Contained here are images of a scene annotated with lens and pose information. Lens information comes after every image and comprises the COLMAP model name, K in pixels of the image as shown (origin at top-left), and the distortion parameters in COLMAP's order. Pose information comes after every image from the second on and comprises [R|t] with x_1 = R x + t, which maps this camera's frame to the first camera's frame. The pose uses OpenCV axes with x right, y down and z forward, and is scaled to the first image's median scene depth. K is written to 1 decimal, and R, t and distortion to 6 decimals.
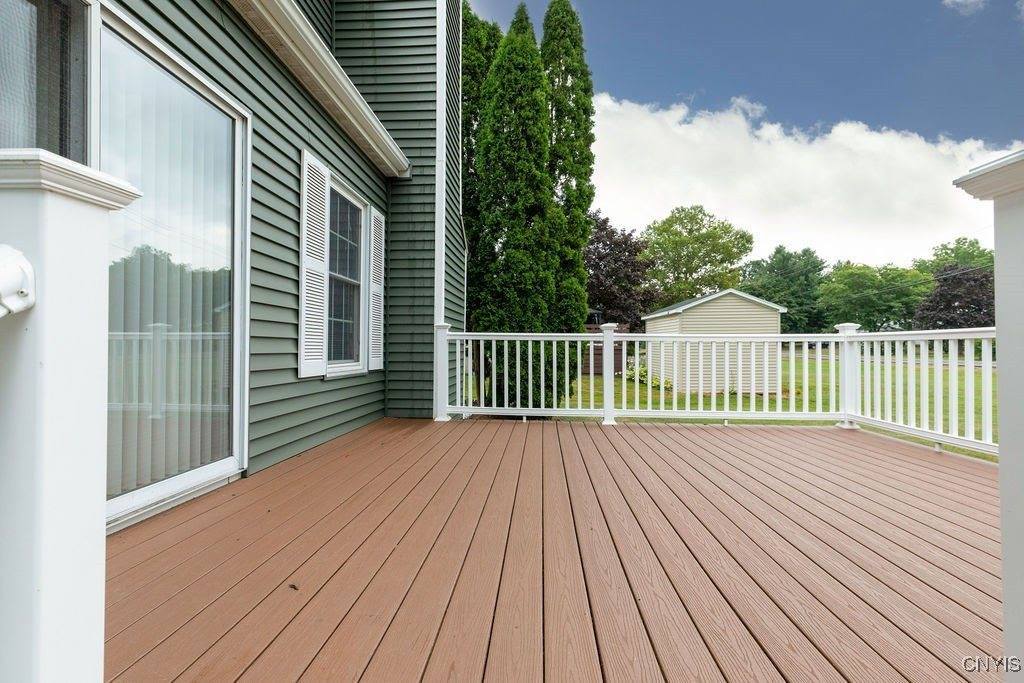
lens RADIAL K [[459.3, 0, 512.0], [0, 459.3, 341.5], [0, 0, 1]] dist [0.000910, 0.000214]
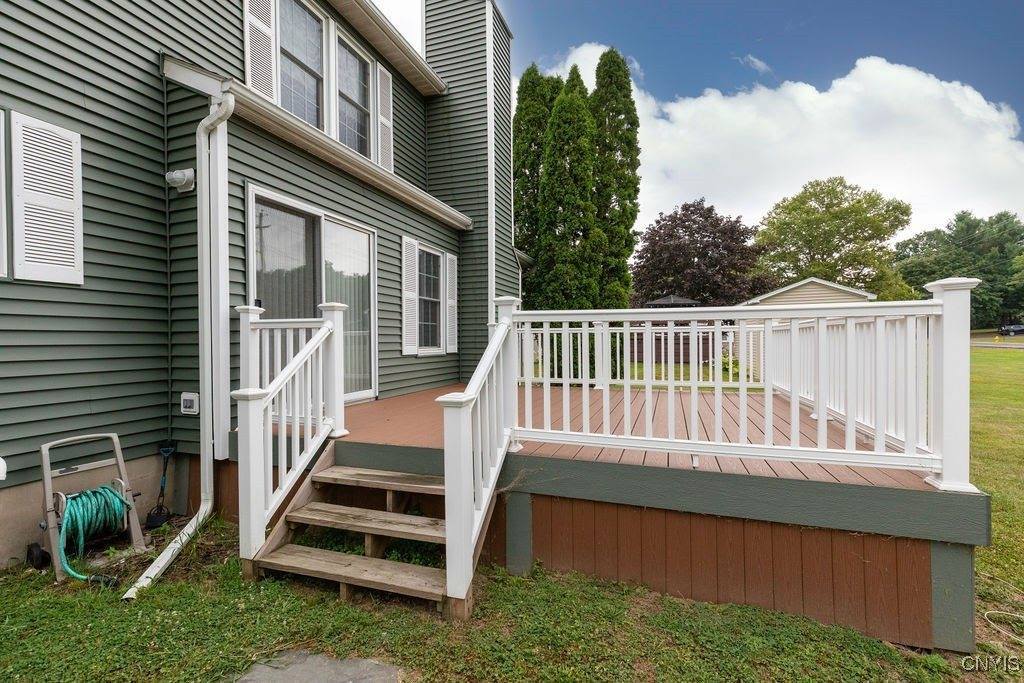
lens RADIAL K [[459.3, 0, 512.0], [0, 459.3, 341.5], [0, 0, 1]] dist [0.000910, 0.000214]
pose [[0.964900, -0.008949, -0.262464, 0.180553], [0.014009, 0.999750, 0.017417, -0.001865], [0.262243, -0.020482, 0.964785, -0.274224]]
